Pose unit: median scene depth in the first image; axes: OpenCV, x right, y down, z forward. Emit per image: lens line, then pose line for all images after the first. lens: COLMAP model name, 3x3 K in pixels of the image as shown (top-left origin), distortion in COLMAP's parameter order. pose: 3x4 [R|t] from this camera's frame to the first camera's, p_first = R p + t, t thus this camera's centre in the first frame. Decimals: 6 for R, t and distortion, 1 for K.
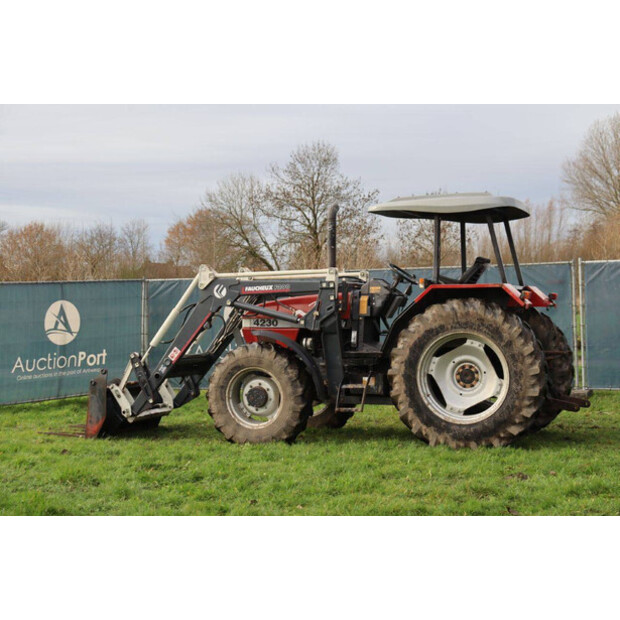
lens RADIAL K [[1182.2, 0, 310.0], [0, 1182.2, 310.0], [0, 0, 1]] dist [0.247593, 0.064908]
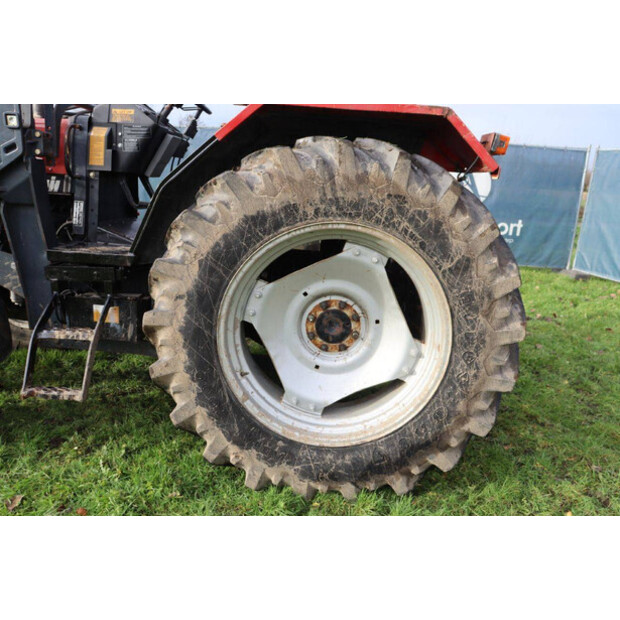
lens RADIAL K [[513.0, 0, 310.0], [0, 513.0, 310.0], [0, 0, 1]] dist [-0.184110, 0.179667]
pose [[0.940940, -0.019741, 0.337998, 0.059212], [-0.068904, 0.966242, 0.248252, 0.004290], [-0.331488, -0.256879, 0.907815, 0.801772]]
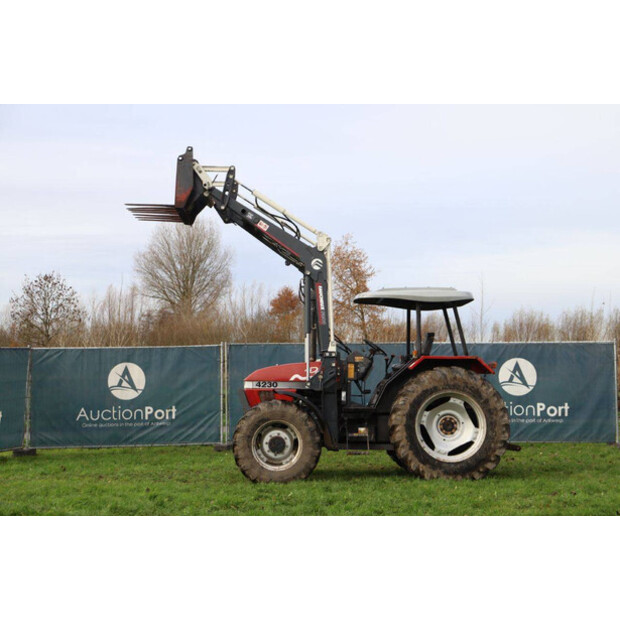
lens RADIAL K [[1105.5, 0, 310.0], [0, 1105.5, 310.0], [0, 0, 1]] dist [0.156580, 0.383882]
pose [[0.928298, 0.037528, 0.369939, -0.450872], [-0.011735, 0.997355, -0.071729, 0.016821], [-0.371652, 0.062244, 0.926283, -0.086909]]
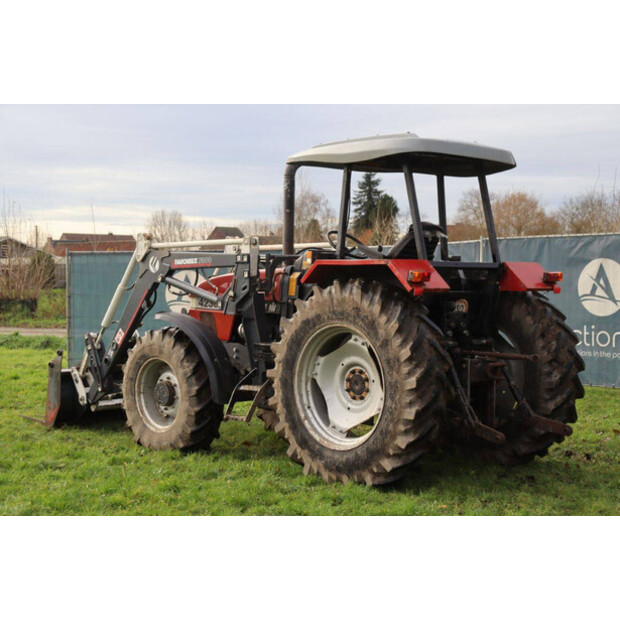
lens RADIAL K [[1105.5, 0, 310.0], [0, 1105.5, 310.0], [0, 0, 1]] dist [0.156580, 0.383882]
pose [[0.904543, 0.028645, -0.425418, 0.380348], [-0.014753, 0.999246, 0.035915, -0.014174], [0.426126, -0.026210, 0.904284, 0.352689]]
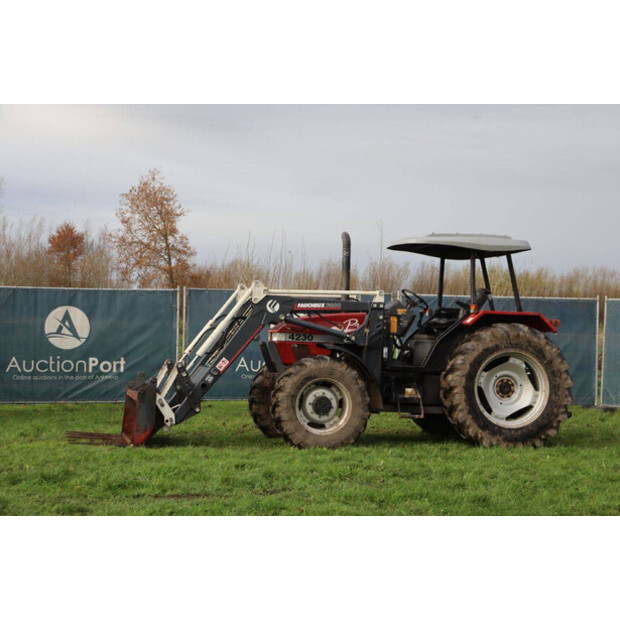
lens RADIAL K [[1182.2, 0, 310.0], [0, 1182.2, 310.0], [0, 0, 1]] dist [0.247593, 0.064908]
pose [[0.839361, 0.046439, 0.541587, -0.658780], [-0.036068, 0.998906, -0.029754, 0.018960], [-0.542376, 0.005440, 0.840118, 0.093738]]
